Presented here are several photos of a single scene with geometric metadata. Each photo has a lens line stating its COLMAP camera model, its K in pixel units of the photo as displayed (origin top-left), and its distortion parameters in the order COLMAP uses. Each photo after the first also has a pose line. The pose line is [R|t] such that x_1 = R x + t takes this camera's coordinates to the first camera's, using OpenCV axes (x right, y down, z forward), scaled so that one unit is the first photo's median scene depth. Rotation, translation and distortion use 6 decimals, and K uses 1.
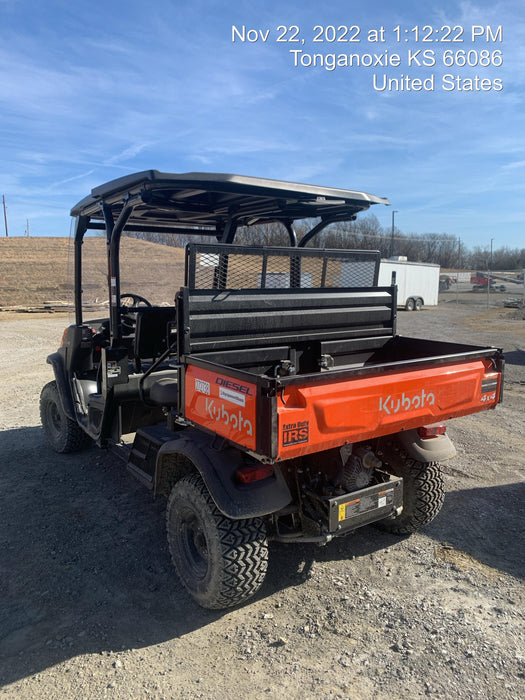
lens RADIAL K [[533.3, 0, 261.3], [0, 533.3, 337.5], [0, 0, 1]] dist [0.042494, -0.028459]
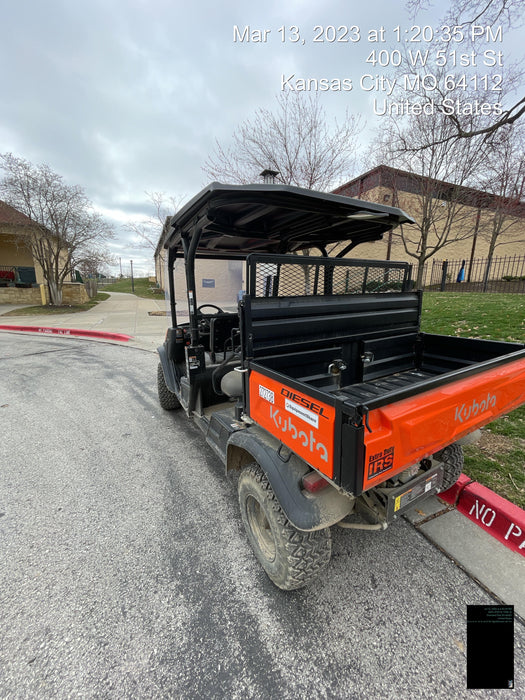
lens RADIAL K [[279.5, 0, 261.4], [0, 279.5, 347.4], [0, 0, 1]] dist [-0.013039, -0.000299]
pose [[0.995704, -0.012835, -0.091698, -0.061897], [0.019411, 0.997274, 0.071184, -0.028229], [0.090534, -0.072659, 0.993239, 0.423780]]
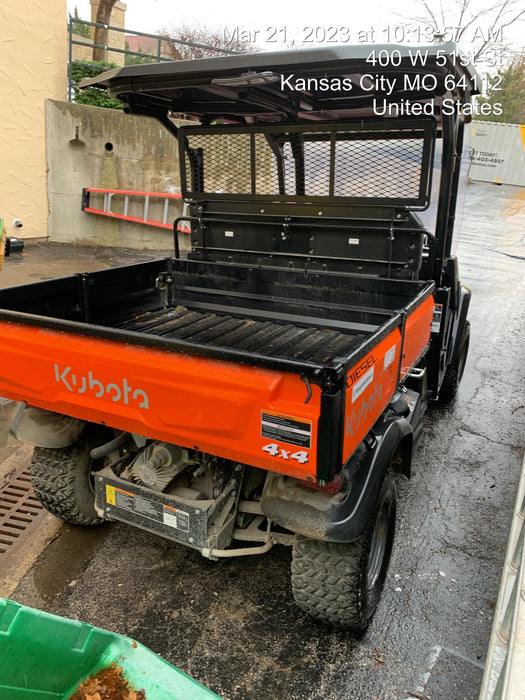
lens RADIAL K [[533.3, 0, 254.9], [0, 533.3, 337.2], [0, 0, 1]] dist [0.042494, -0.028459]
pose [[0.458525, 0.244821, -0.854293, 0.836529], [-0.117687, 0.969566, 0.214690, -0.099144], [0.880854, 0.002099, 0.473383, 0.764285]]
